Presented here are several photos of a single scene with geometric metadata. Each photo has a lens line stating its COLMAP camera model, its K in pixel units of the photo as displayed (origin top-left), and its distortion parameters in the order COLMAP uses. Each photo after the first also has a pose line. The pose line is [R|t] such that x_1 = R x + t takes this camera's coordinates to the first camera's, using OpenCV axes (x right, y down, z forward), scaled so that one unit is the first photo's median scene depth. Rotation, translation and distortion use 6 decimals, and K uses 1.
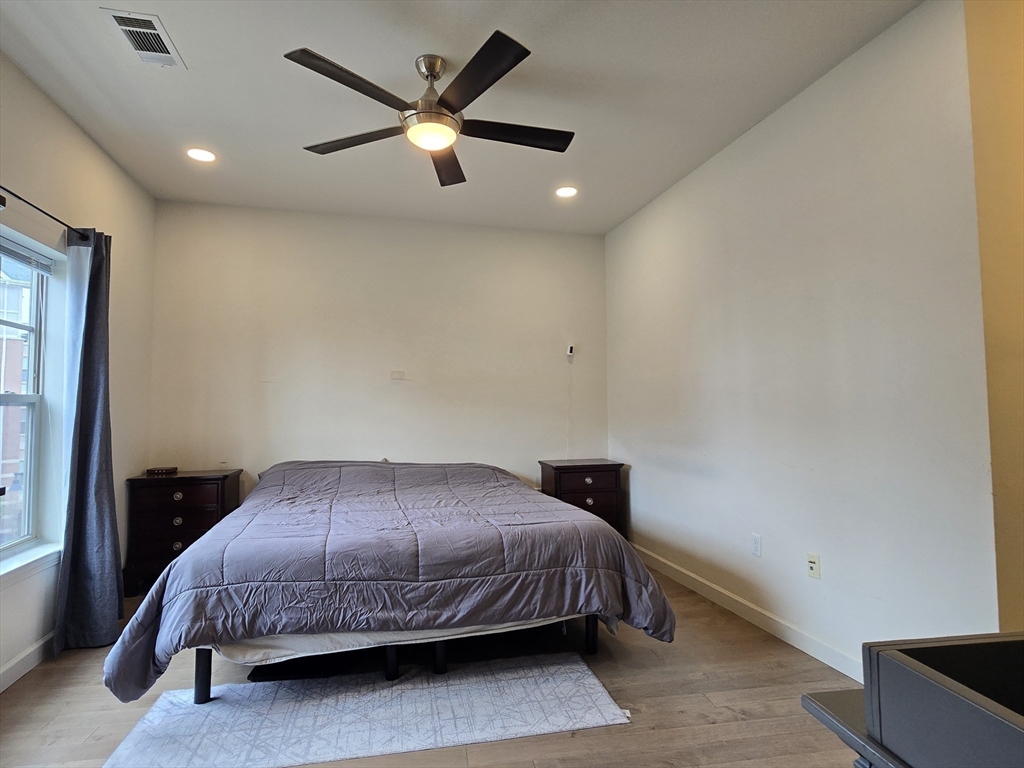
lens RADIAL K [[532.3, 0, 512.0], [0, 532.3, 384.0], [0, 0, 1]] dist [0.001642, -0.000425]
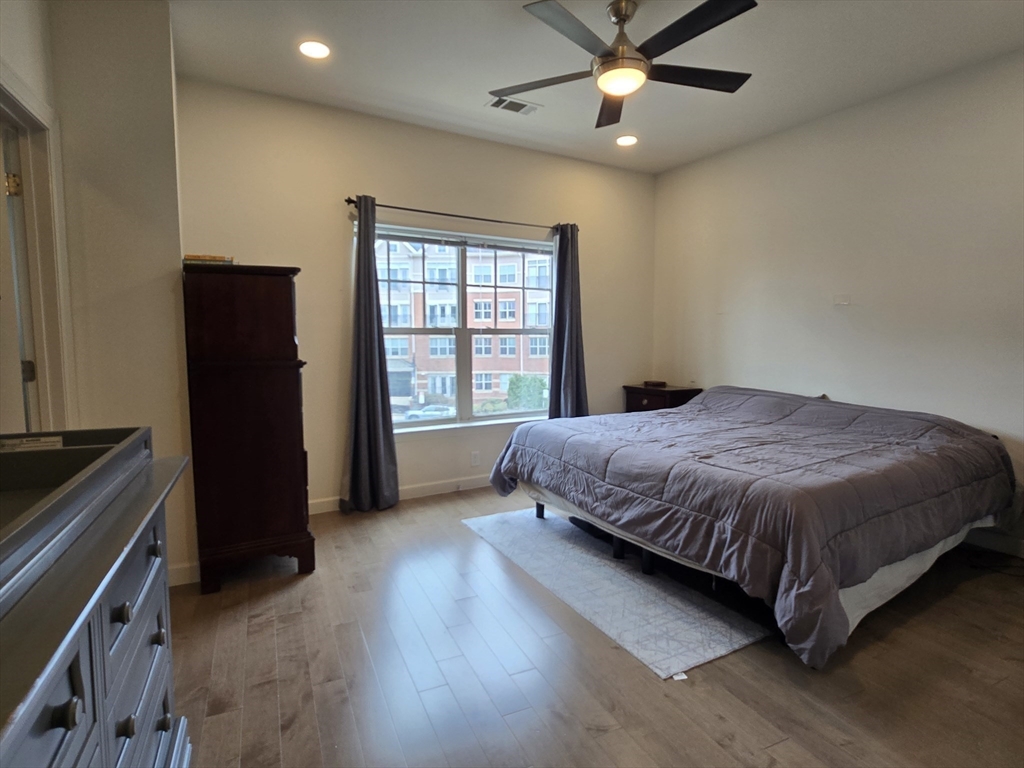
lens RADIAL K [[532.3, 0, 512.0], [0, 532.3, 384.0], [0, 0, 1]] dist [0.001642, -0.000425]
pose [[0.291006, 0.089829, -0.952495, 0.863320], [0.038494, 0.993677, 0.105473, 0.014370], [0.955946, -0.067359, 0.285708, 0.453806]]
